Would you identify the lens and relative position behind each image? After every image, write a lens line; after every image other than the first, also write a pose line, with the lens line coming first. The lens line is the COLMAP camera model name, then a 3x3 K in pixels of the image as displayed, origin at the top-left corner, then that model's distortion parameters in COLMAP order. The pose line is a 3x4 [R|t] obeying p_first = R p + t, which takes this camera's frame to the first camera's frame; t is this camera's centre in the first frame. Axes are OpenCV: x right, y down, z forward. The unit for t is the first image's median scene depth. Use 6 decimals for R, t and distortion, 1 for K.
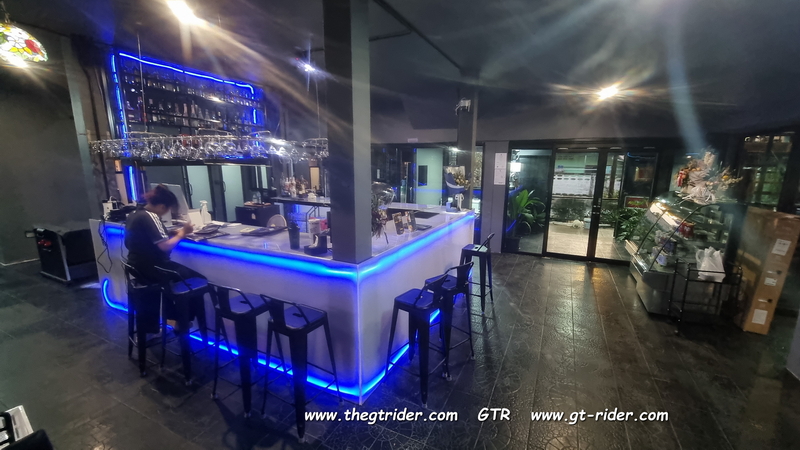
lens RADIAL K [[331.1, 0, 402.3], [0, 331.1, 226.3], [0, 0, 1]] dist [-0.004587, 0.000834]
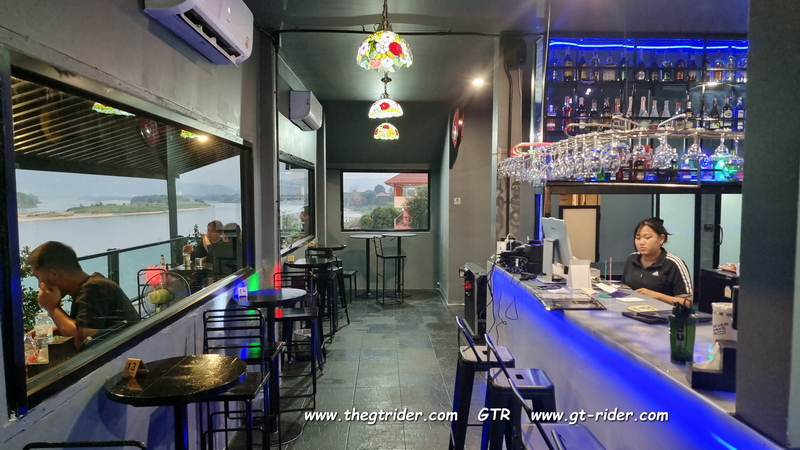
lens RADIAL K [[552.8, 0, 410.6], [0, 552.8, 237.8], [0, 0, 1]] dist [0.075359, -0.050157]
pose [[0.478198, 0.060794, -0.876145, 0.110805], [-0.167783, 0.985551, -0.023190, -0.015153], [0.862076, 0.158092, 0.481489, 0.208633]]
